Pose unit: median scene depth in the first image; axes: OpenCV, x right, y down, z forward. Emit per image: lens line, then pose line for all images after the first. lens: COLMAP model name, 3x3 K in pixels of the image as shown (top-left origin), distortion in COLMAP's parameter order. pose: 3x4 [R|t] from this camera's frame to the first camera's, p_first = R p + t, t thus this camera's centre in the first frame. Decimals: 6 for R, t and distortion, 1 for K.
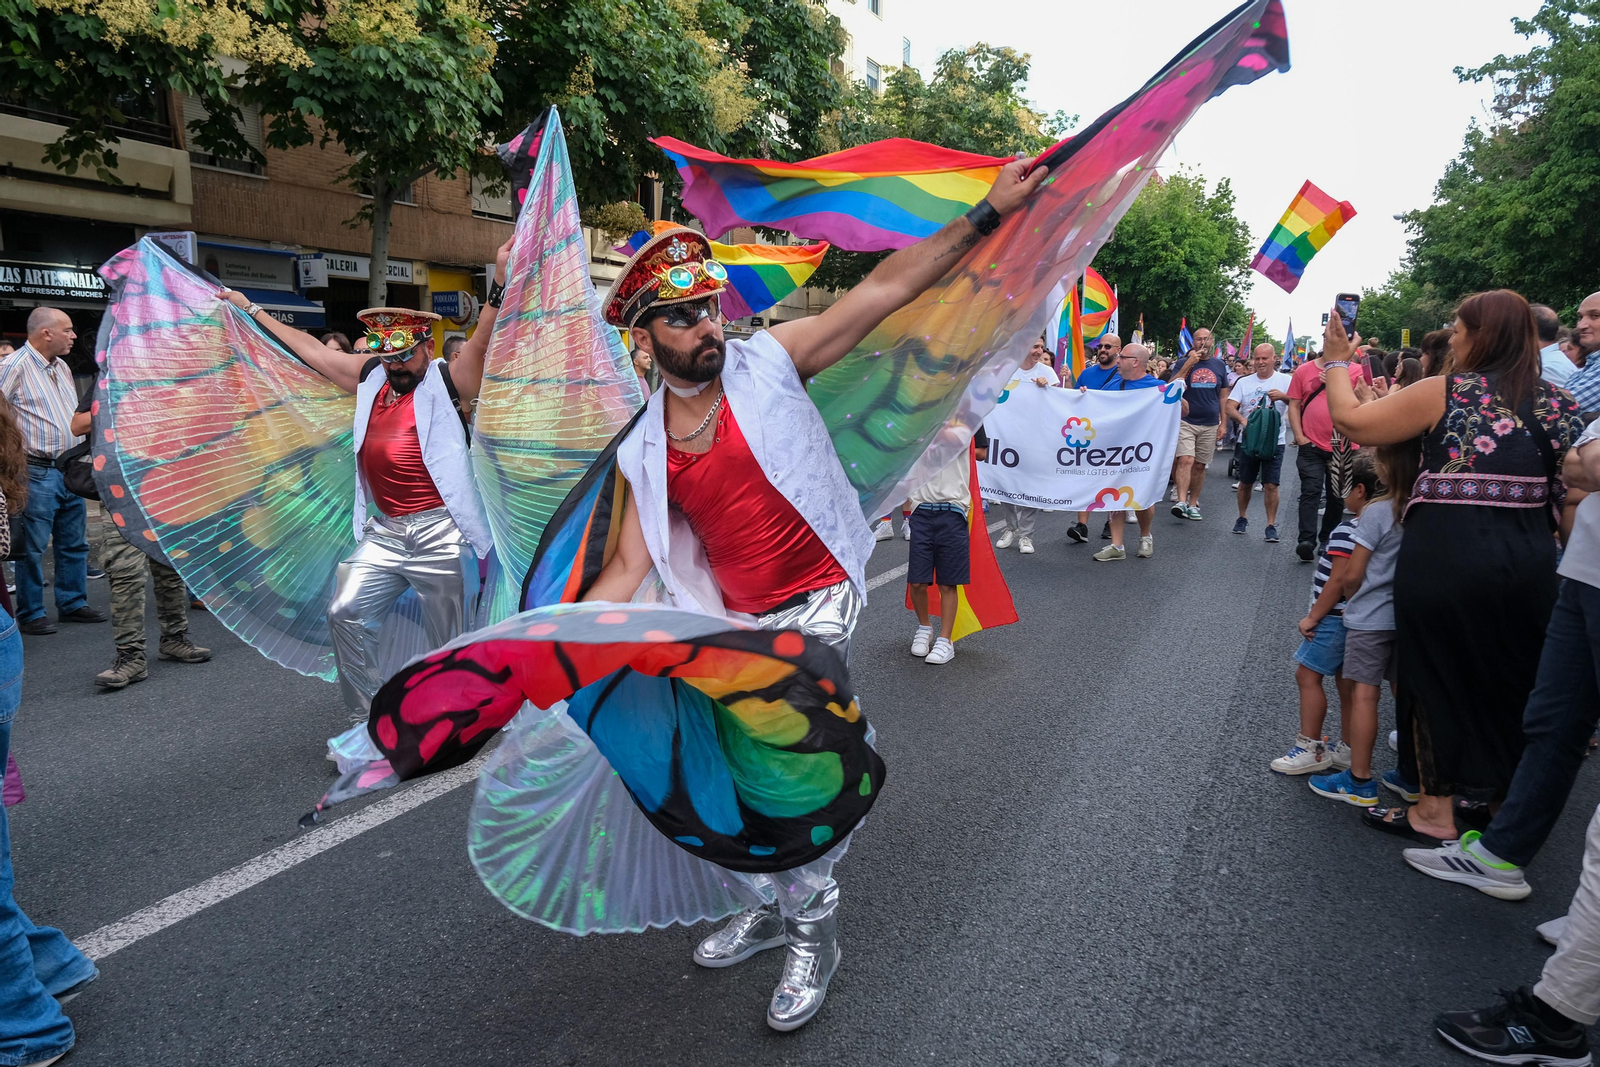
lens RADIAL K [[1139.5, 0, 753.2], [0, 1139.5, 554.6], [0, 0, 1]] dist [0.001794, 0.007570]
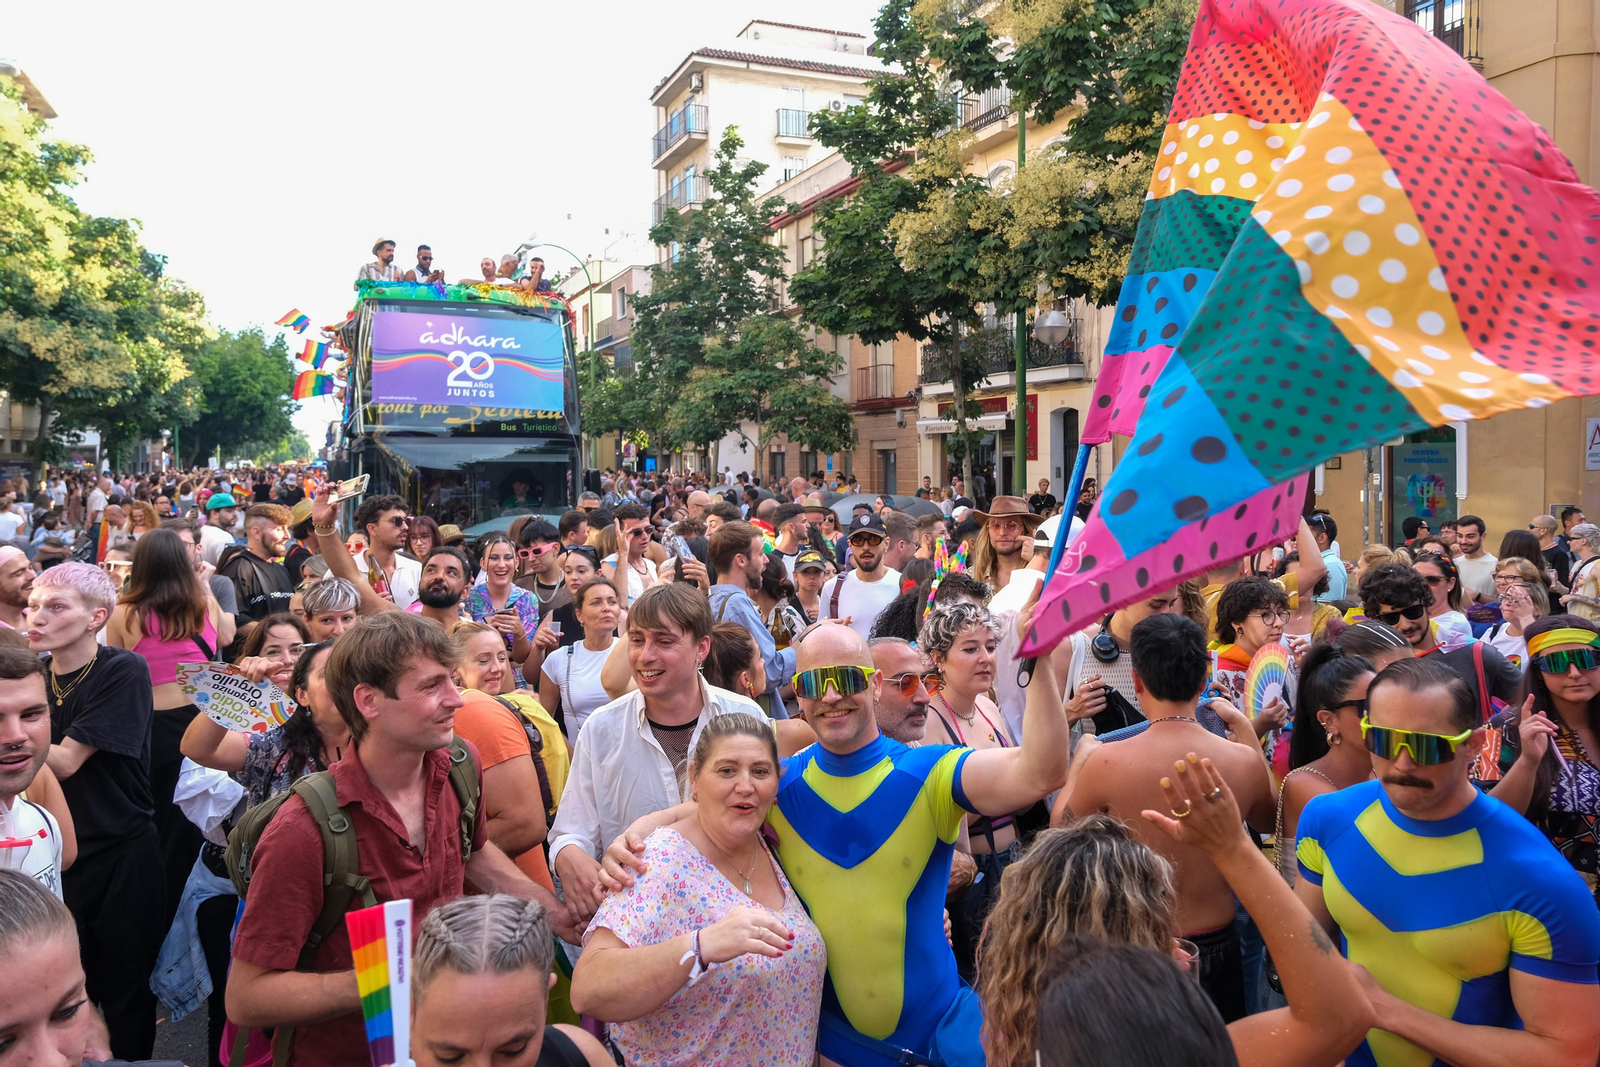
lens RADIAL K [[1141.4, 0, 777.6], [0, 1141.4, 495.6], [0, 0, 1]] dist [-0.001078, 0.050621]
pose [[0.668034, -0.026332, 0.743665, -0.586652], [0.123148, 0.989506, -0.075587, 0.121374], [-0.733870, 0.142076, 0.664266, -0.901659]]
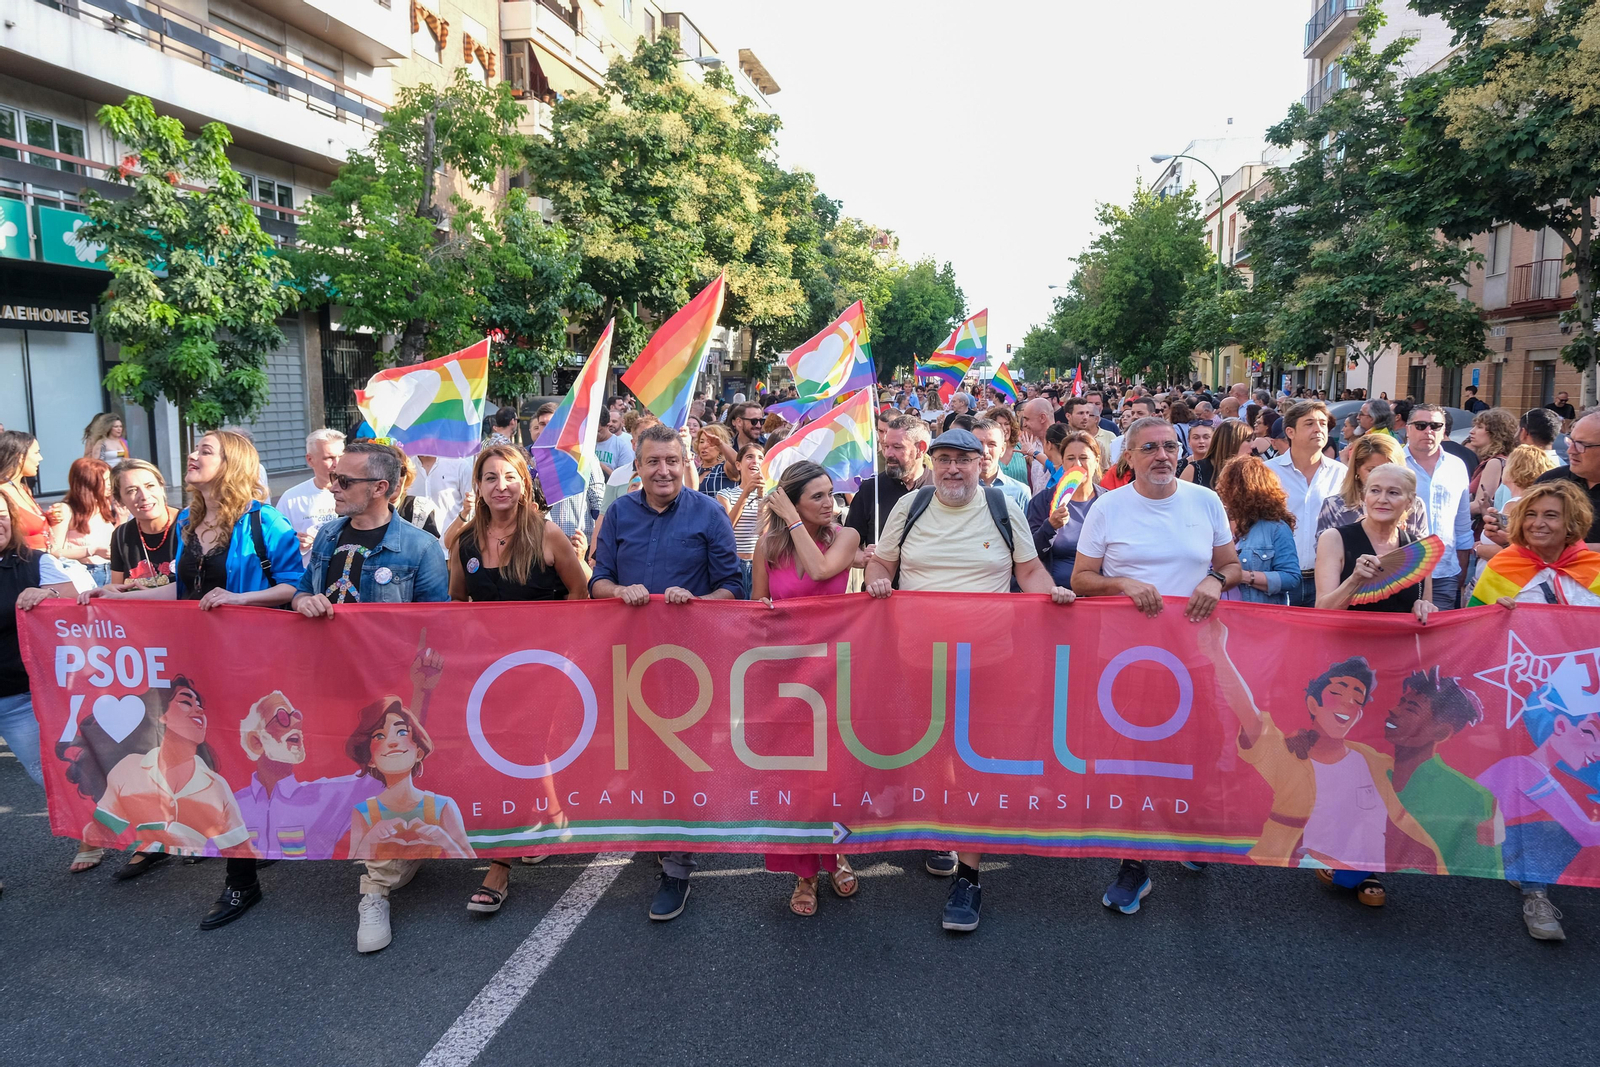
lens RADIAL K [[1105.6, 0, 803.7], [0, 1105.6, 530.6], [0, 0, 1]] dist [0.003200, 0.020664]
pose [[0.959832, -0.040969, 0.277570, -0.542671], [0.048327, 0.998637, -0.019719, 0.140116], [-0.276383, 0.032341, 0.960503, -0.980730]]
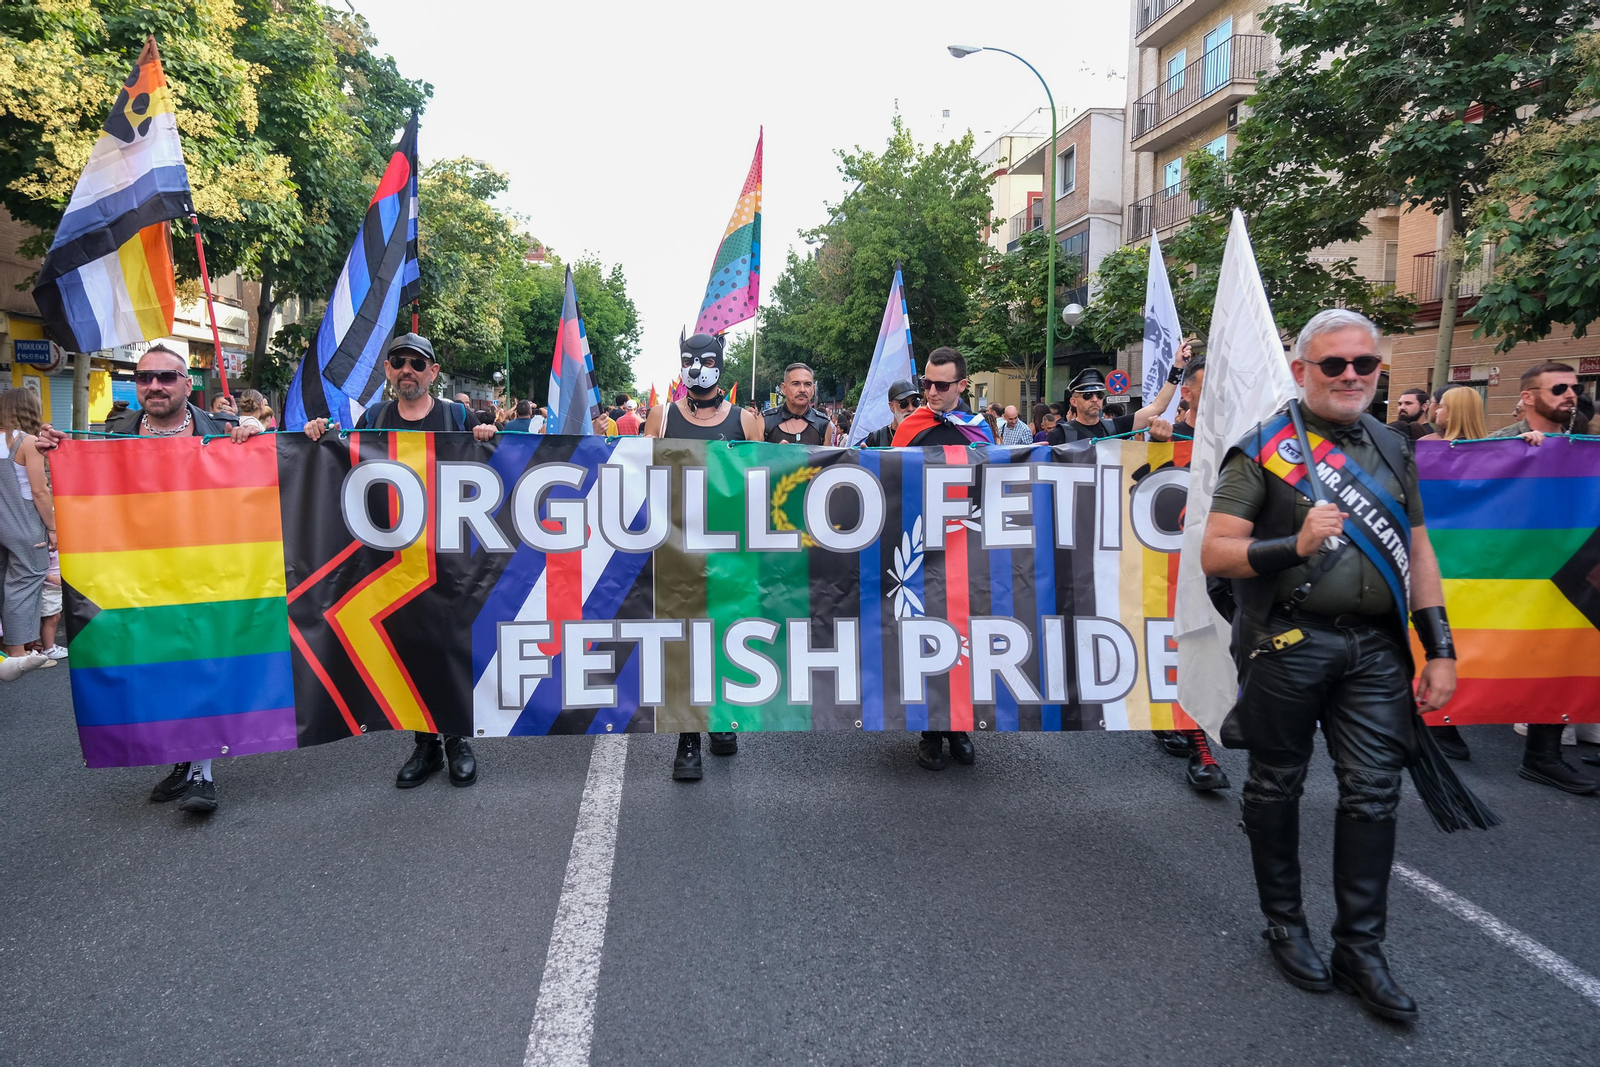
lens RADIAL K [[1105.6, 0, 803.7], [0, 1105.6, 530.6], [0, 0, 1]] dist [0.003200, 0.020664]
pose [[0.836266, -0.045271, 0.546452, -0.226273], [0.076580, 0.996461, -0.034644, 0.037325], [-0.542950, 0.070819, 0.836774, -0.241445]]
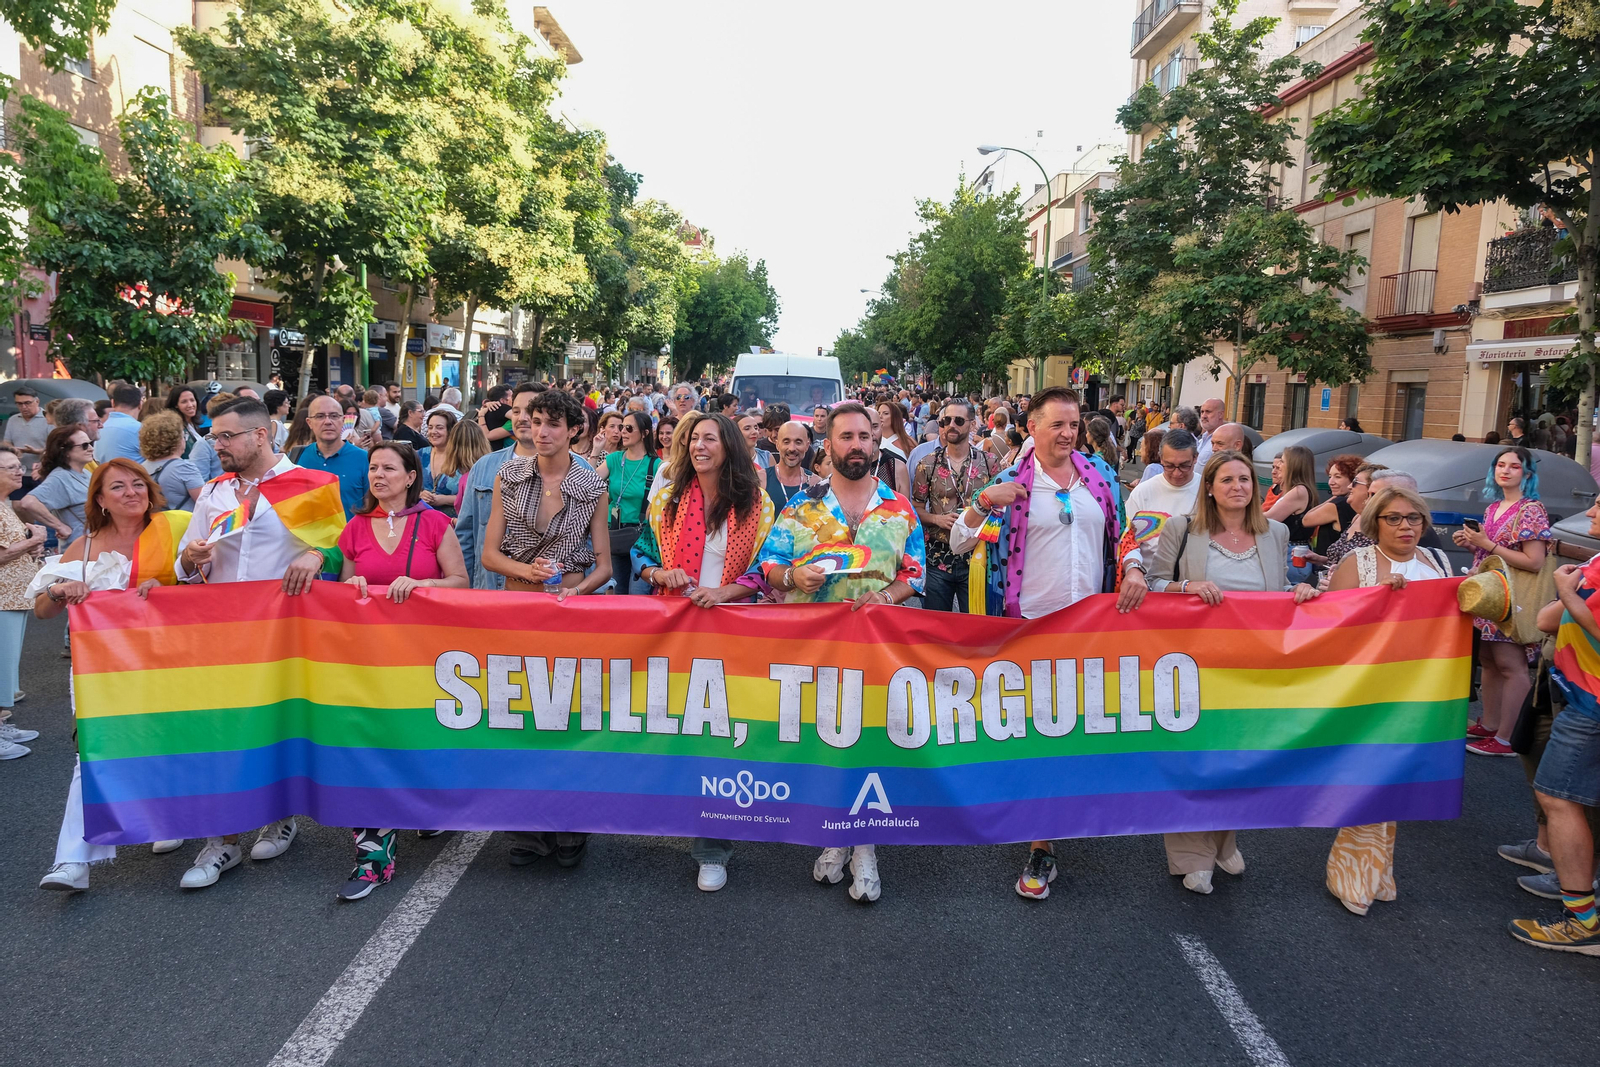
lens RADIAL K [[1079.7, 0, 792.9], [0, 1079.7, 517.4], [0, 0, 1]] dist [0.005850, 0.002255]
pose [[0.902874, -0.023531, 0.429261, -0.437894], [0.035881, 0.999142, -0.020698, 0.105024], [-0.428406, 0.034090, 0.902943, -0.755958]]
